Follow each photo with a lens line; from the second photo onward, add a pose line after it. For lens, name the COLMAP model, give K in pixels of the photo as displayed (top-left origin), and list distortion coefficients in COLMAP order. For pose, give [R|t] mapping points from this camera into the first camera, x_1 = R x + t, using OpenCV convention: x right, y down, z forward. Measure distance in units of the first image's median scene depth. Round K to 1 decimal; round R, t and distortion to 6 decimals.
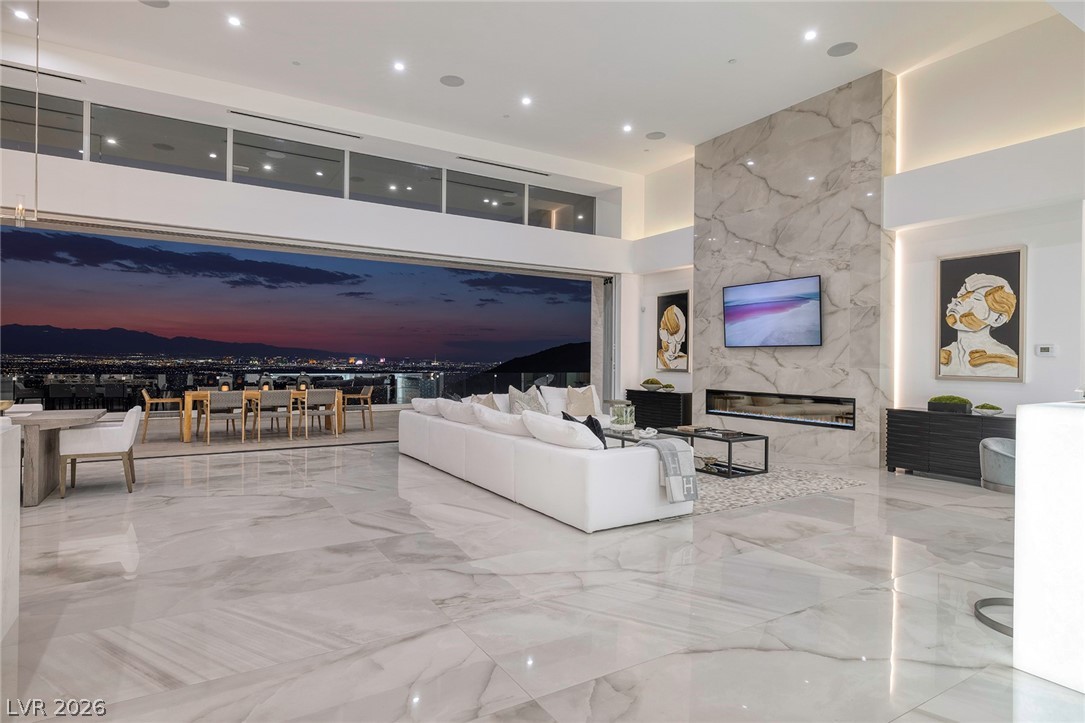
lens RADIAL K [[590.4, 0, 553.2], [0, 590.4, 358.2], [0, 0, 1]] dist [0.001396, 0.000397]
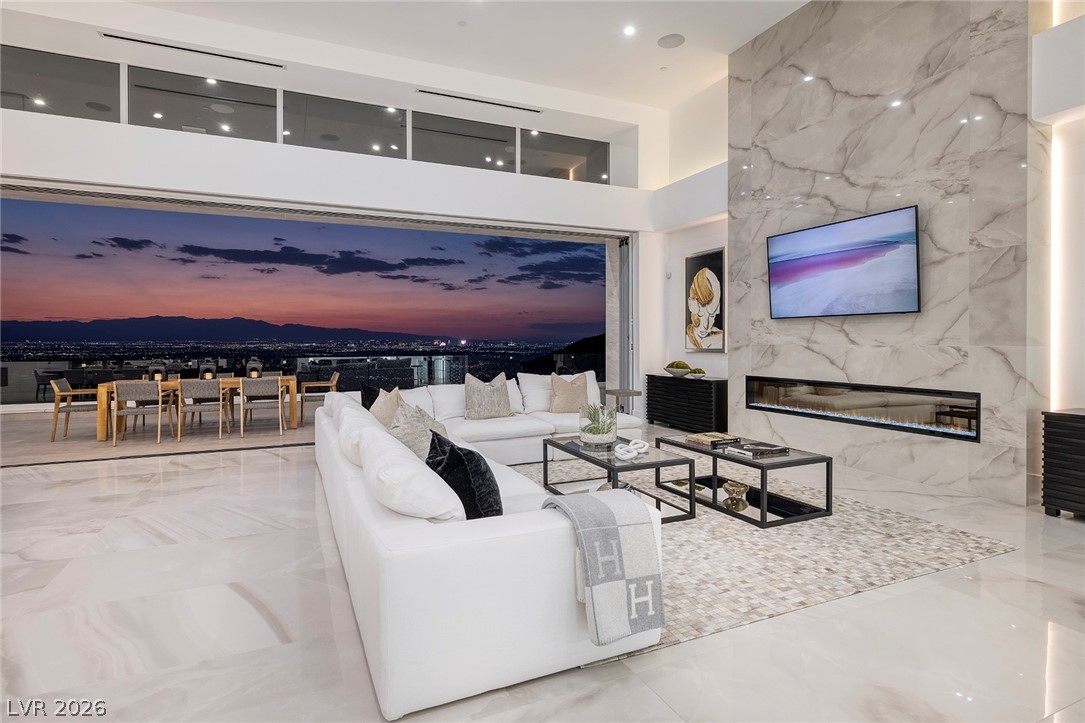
lens RADIAL K [[554.4, 0, 523.1], [0, 554.4, 343.8], [0, 0, 1]] dist [0.000761, 0.000079]
pose [[0.985330, -0.011711, -0.170260, 0.110803], [0.013264, 0.999880, 0.007989, 0.002944], [0.170146, -0.010131, 0.985367, 0.283559]]
